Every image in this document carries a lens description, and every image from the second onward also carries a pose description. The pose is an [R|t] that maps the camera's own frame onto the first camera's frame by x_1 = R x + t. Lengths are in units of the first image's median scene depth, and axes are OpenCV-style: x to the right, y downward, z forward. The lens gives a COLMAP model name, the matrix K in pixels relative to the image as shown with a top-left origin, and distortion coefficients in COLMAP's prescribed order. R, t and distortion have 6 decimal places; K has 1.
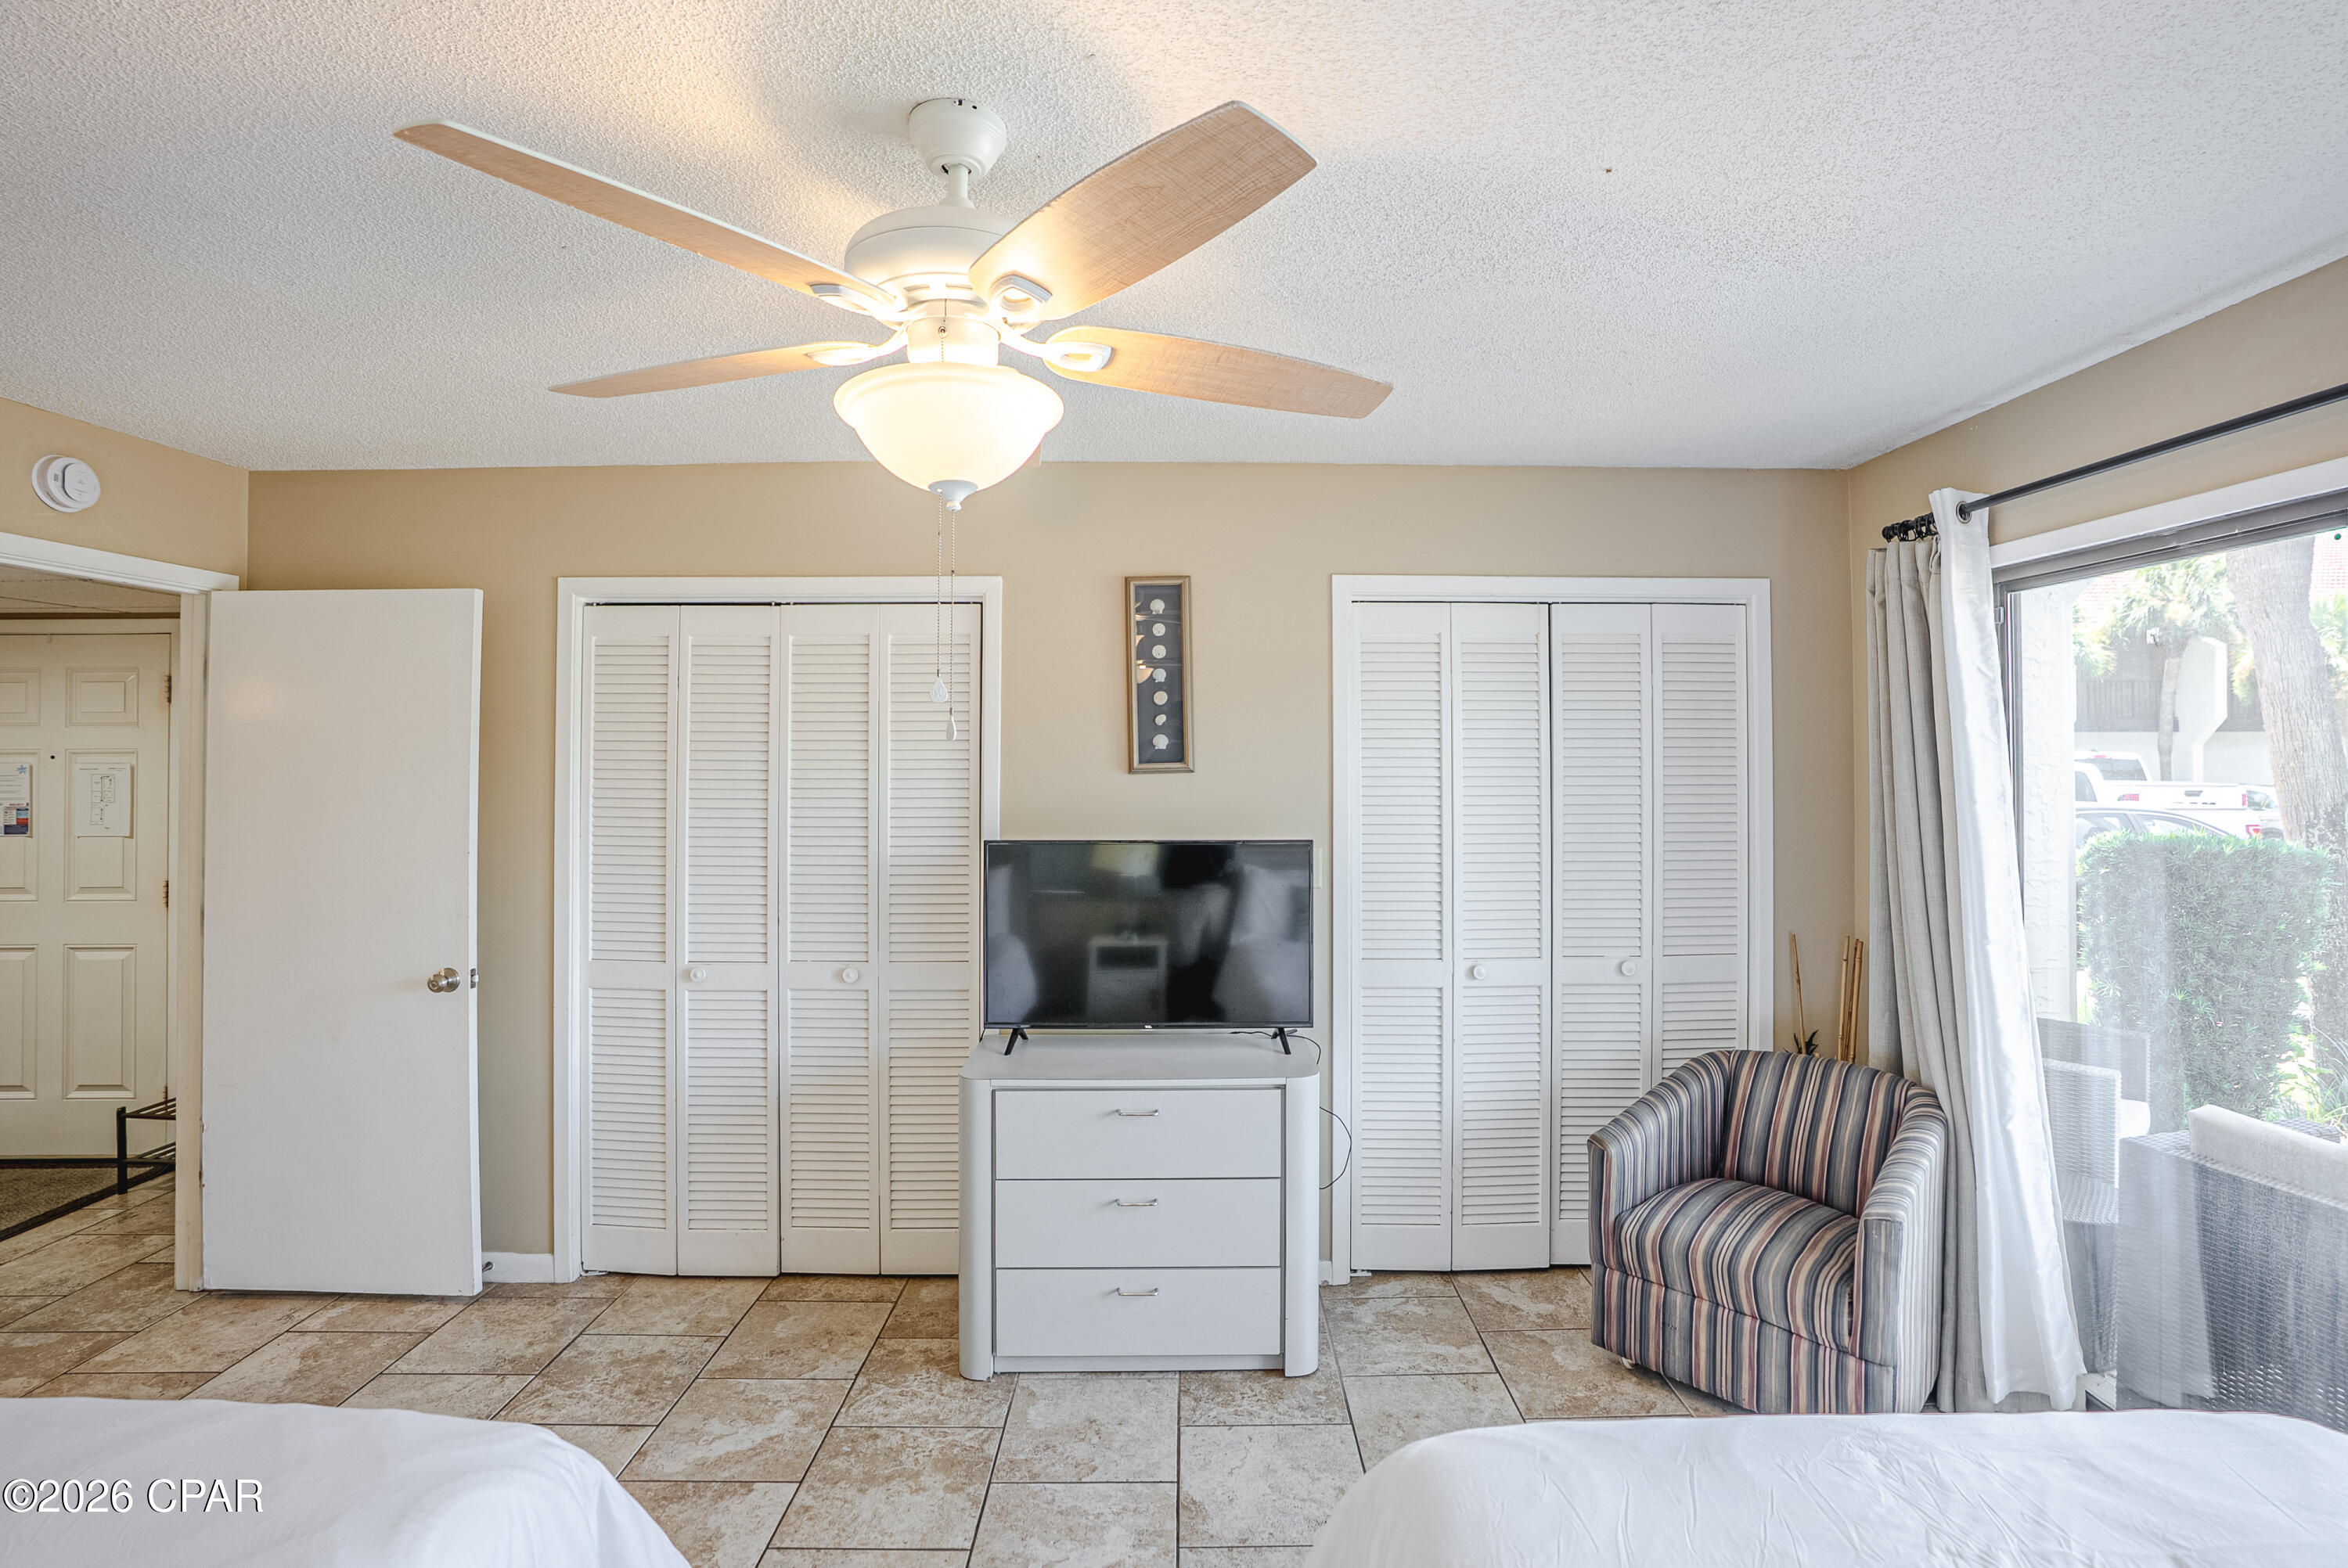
lens RADIAL K [[1109.2, 0, 1215.4], [0, 1109.2, 740.0], [0, 0, 1]] dist [-0.059882, 0.018501]
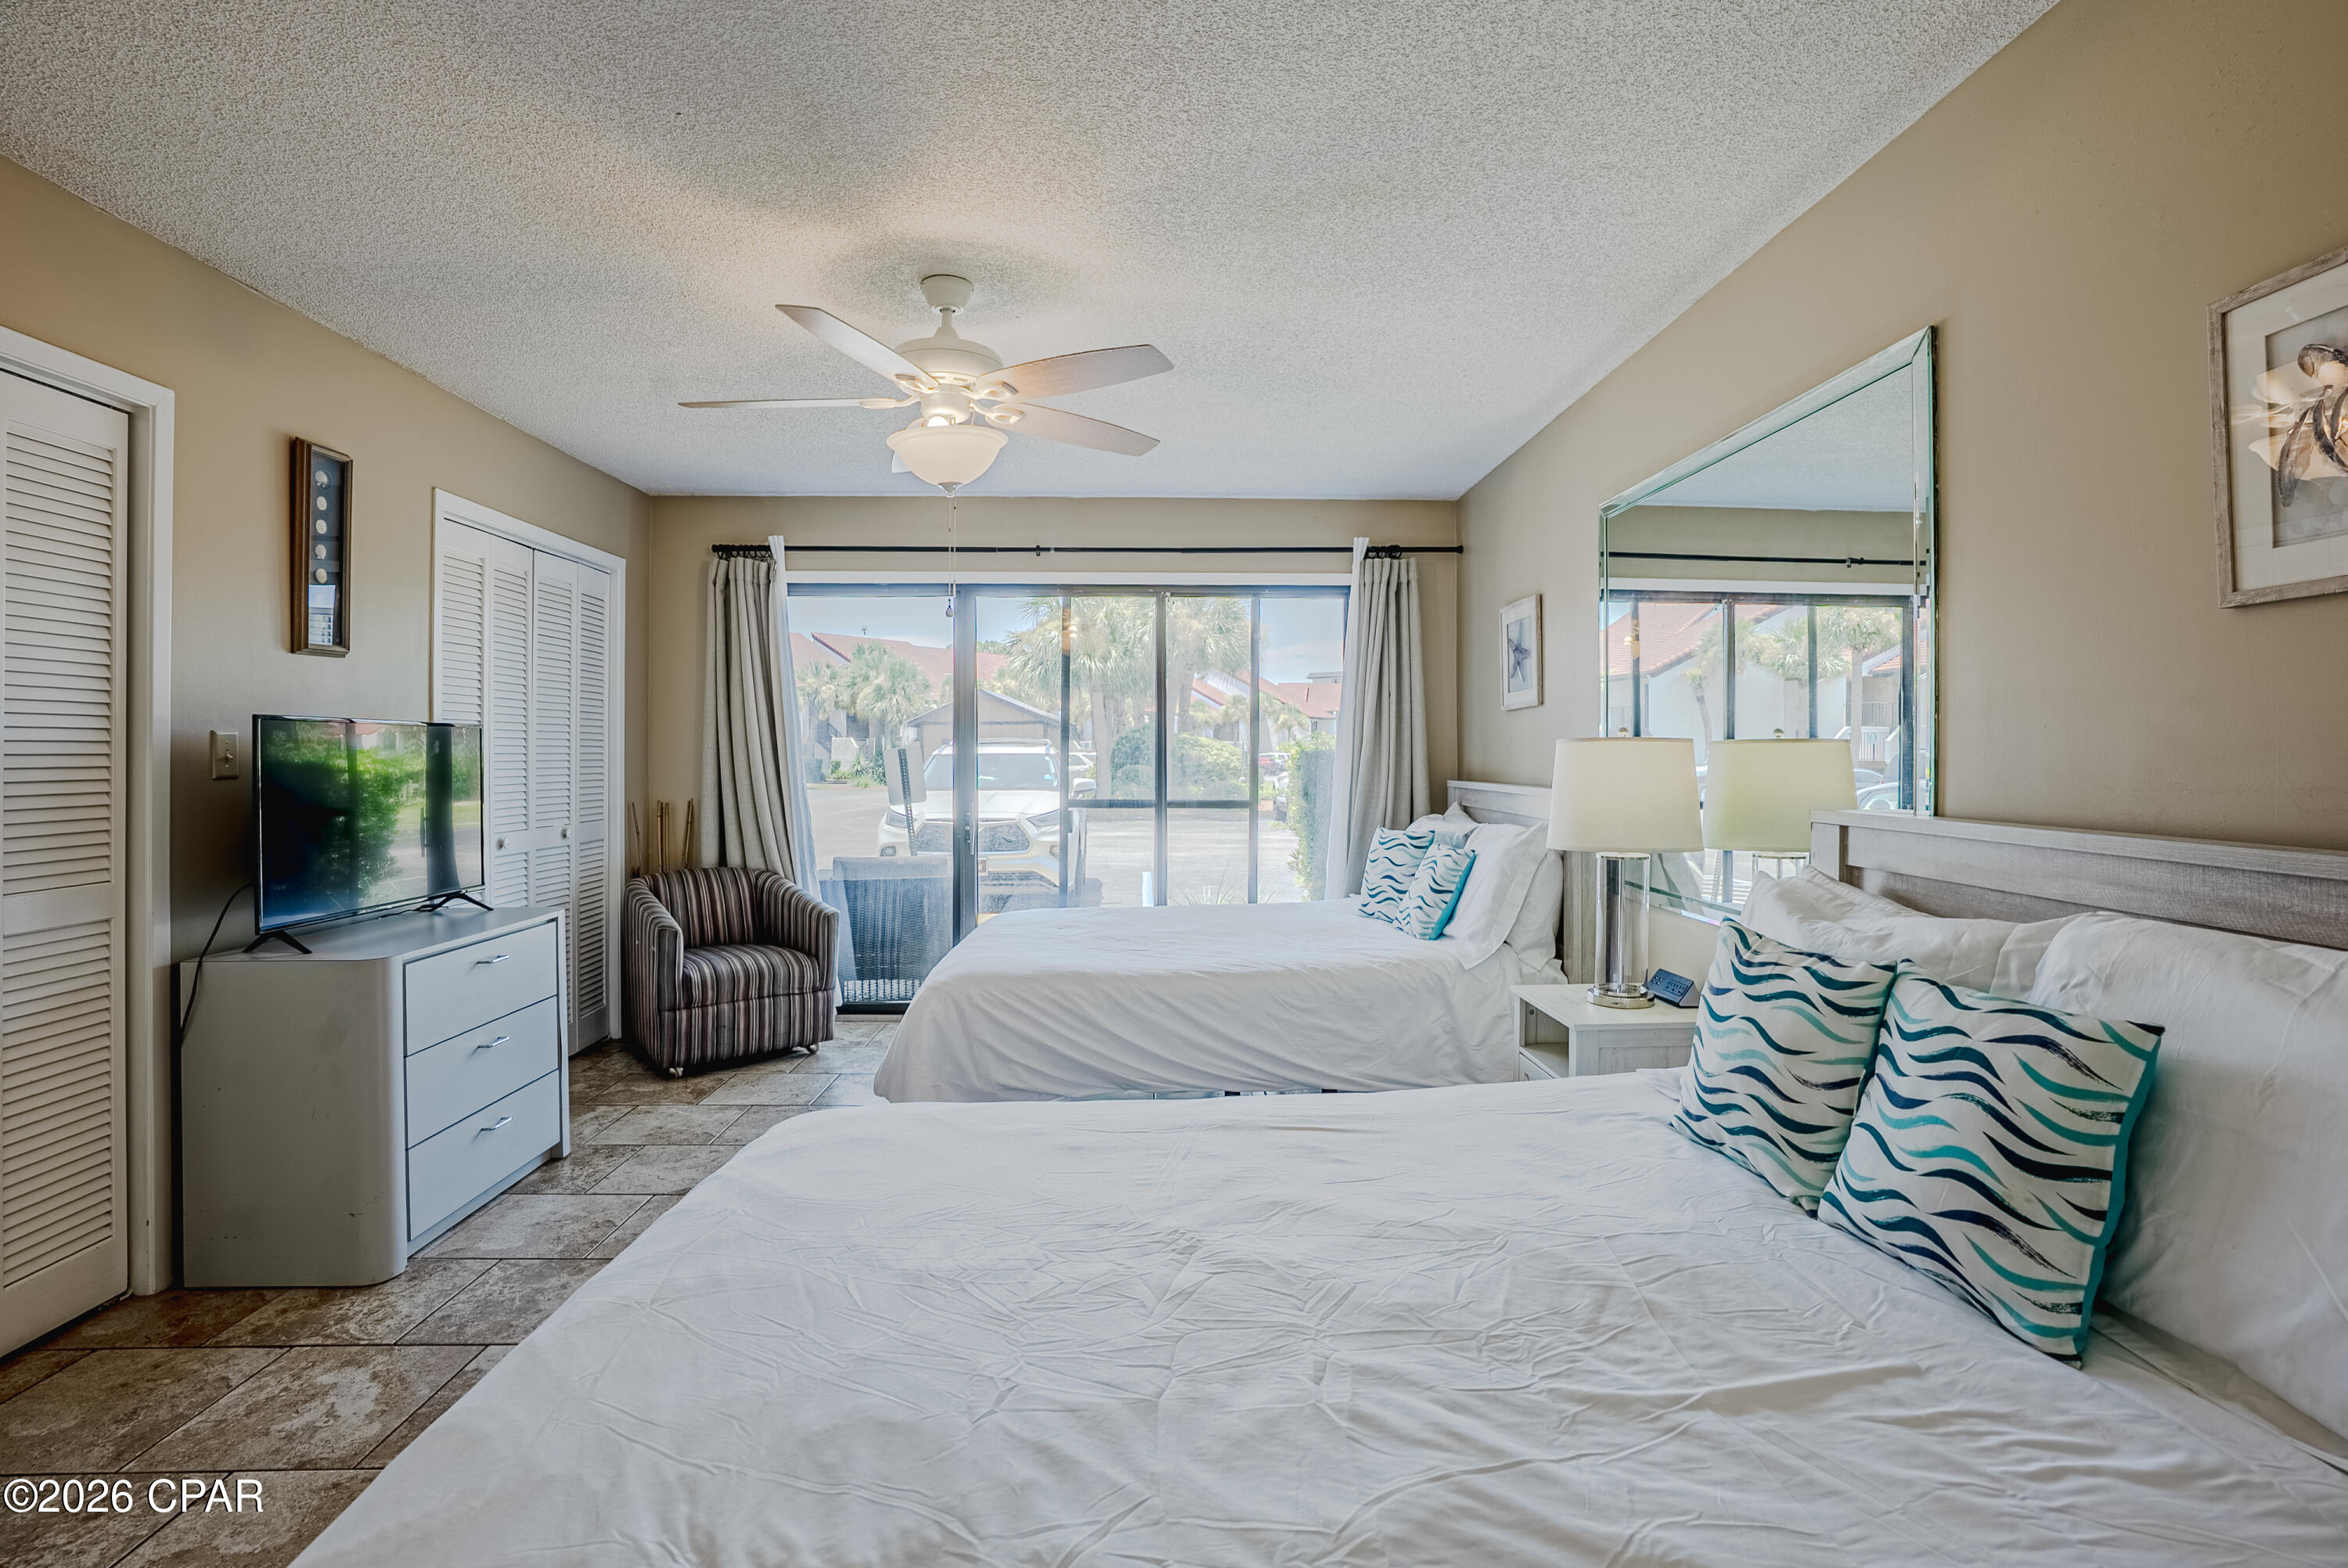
lens RADIAL K [[1109.2, 0, 1170.1], [0, 1109.2, 762.9], [0, 0, 1]] dist [-0.059882, 0.018501]
pose [[-0.005678, -0.006847, 0.999960, -1.074982], [-0.018100, 0.999813, 0.006743, 0.114298], [-0.999820, -0.018061, -0.005801, 0.314794]]
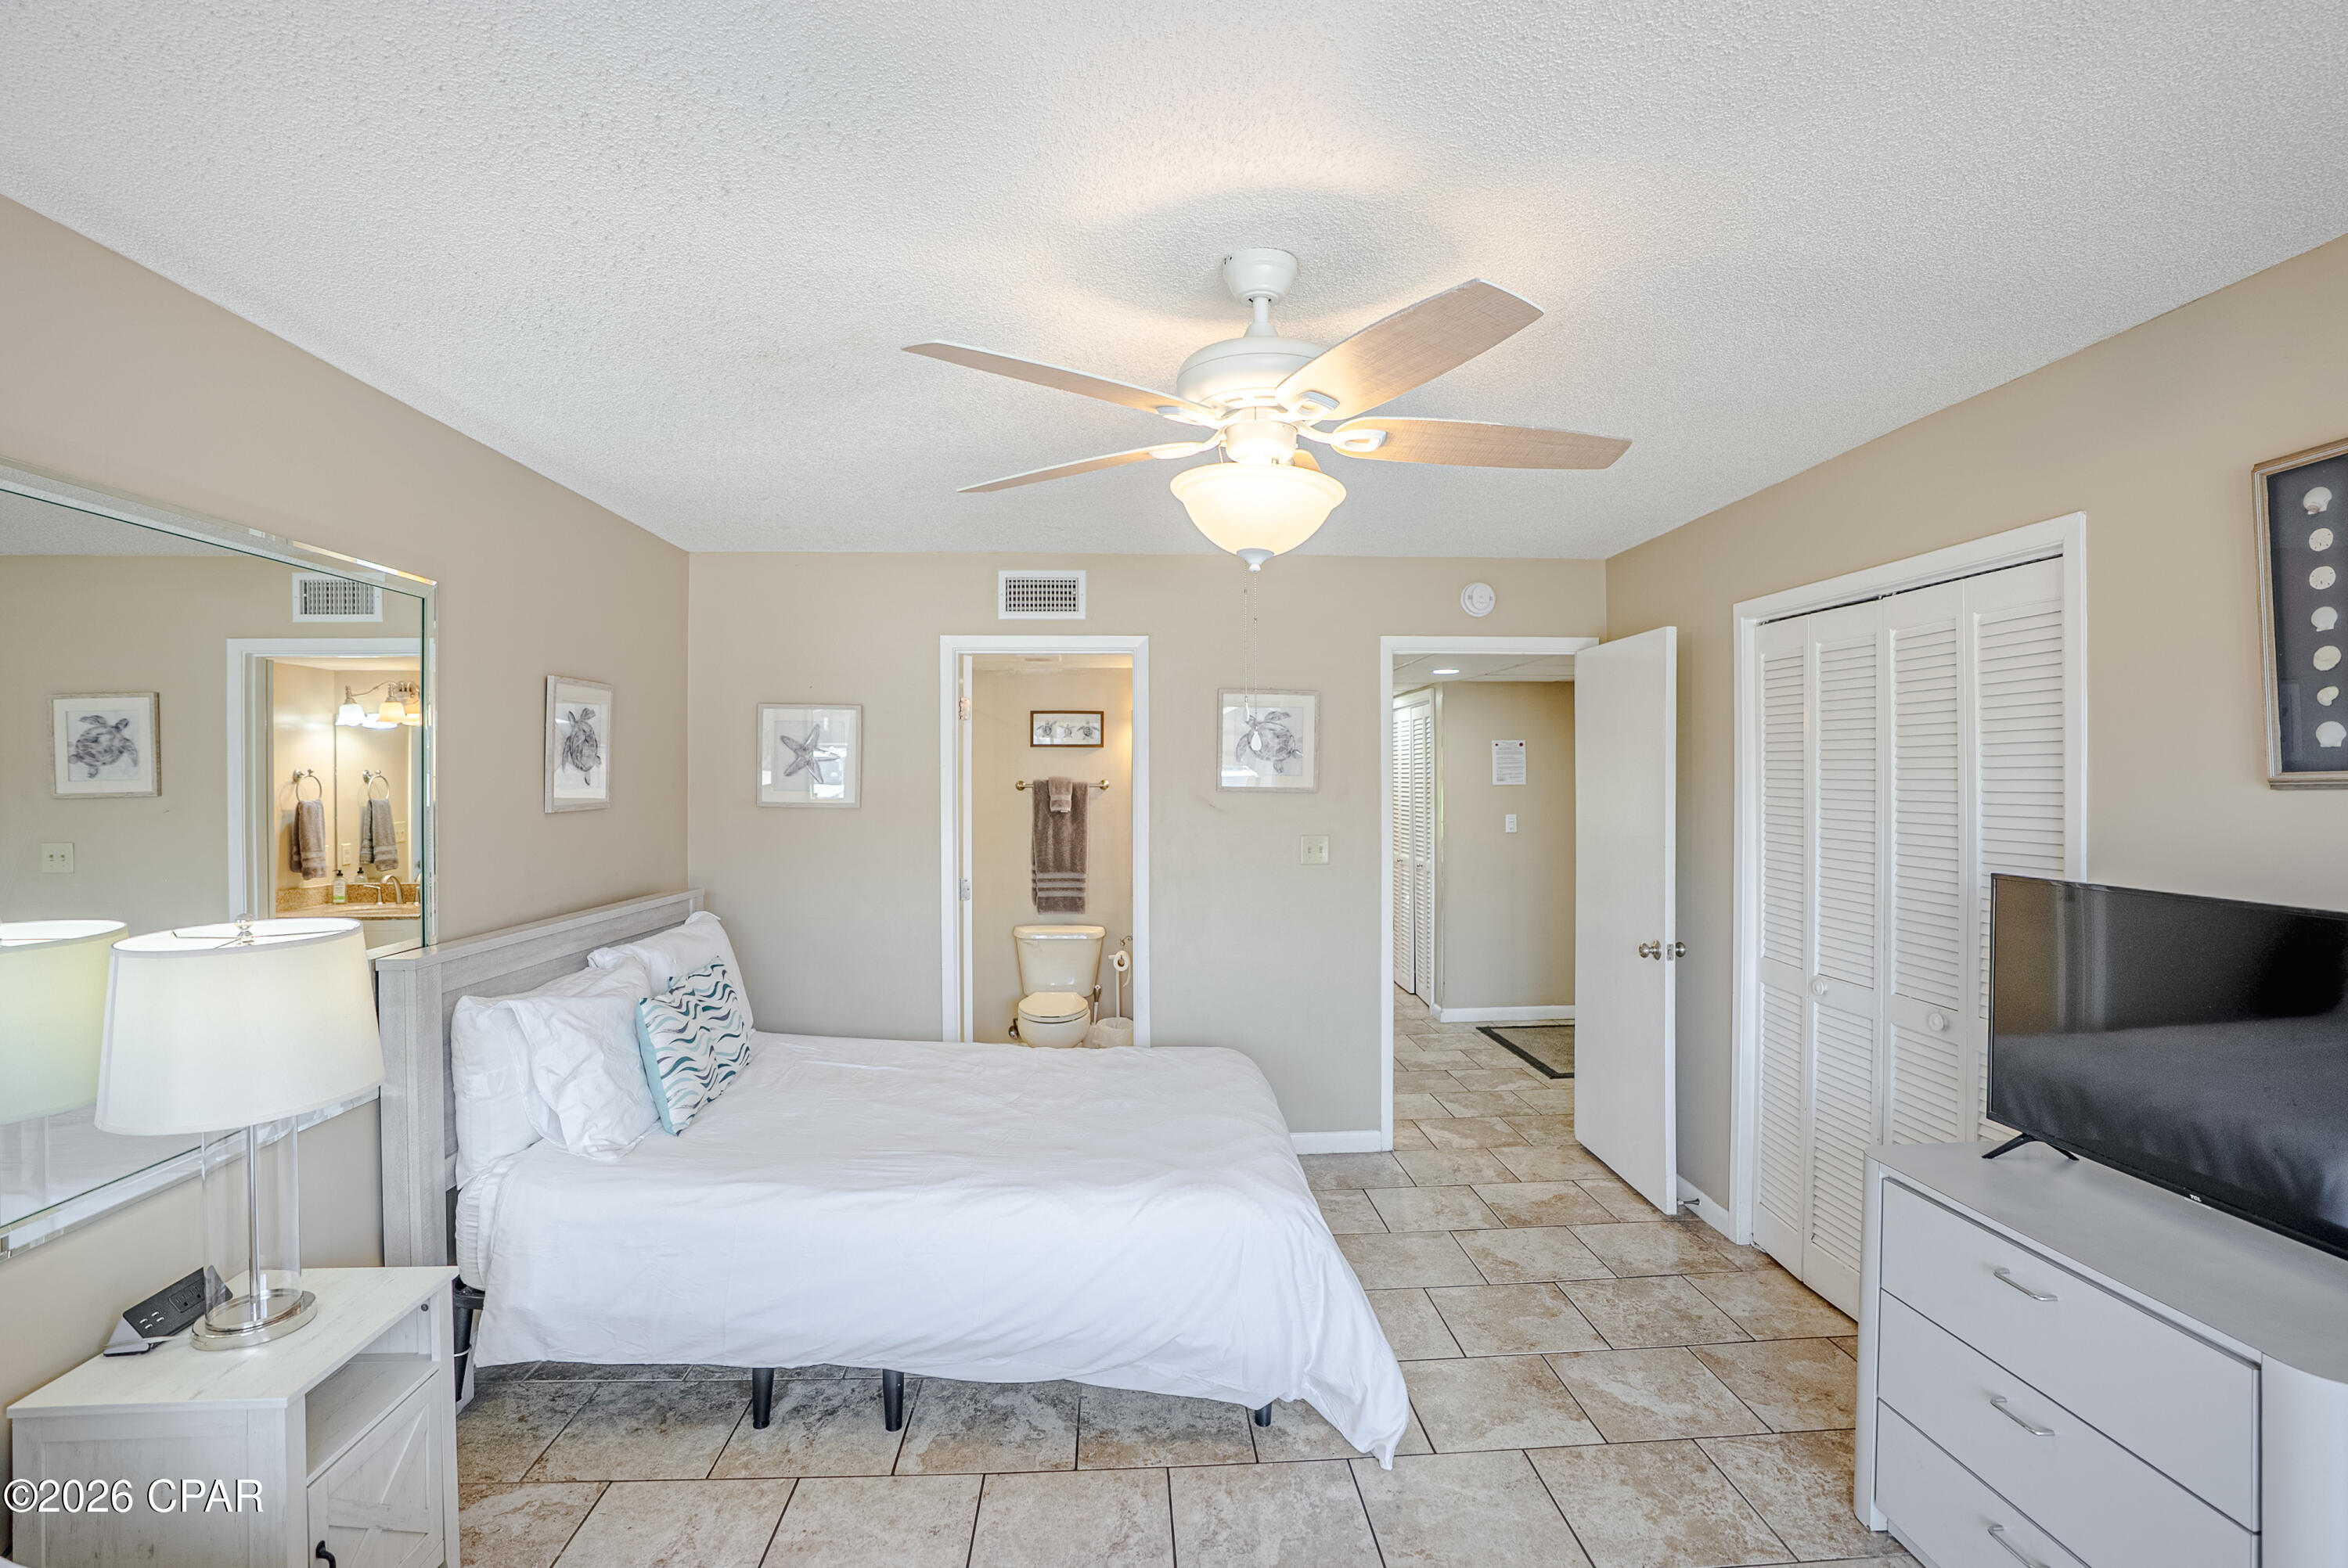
lens RADIAL K [[1109.2, 0, 1180.7], [0, 1109.2, 780.8], [0, 0, 1]] dist [-0.059882, 0.018501]
pose [[0.044755, 0.008082, -0.998965, 0.524903], [0.017931, 0.999800, 0.008892, 0.010802], [0.998837, -0.018311, 0.044601, 0.427531]]
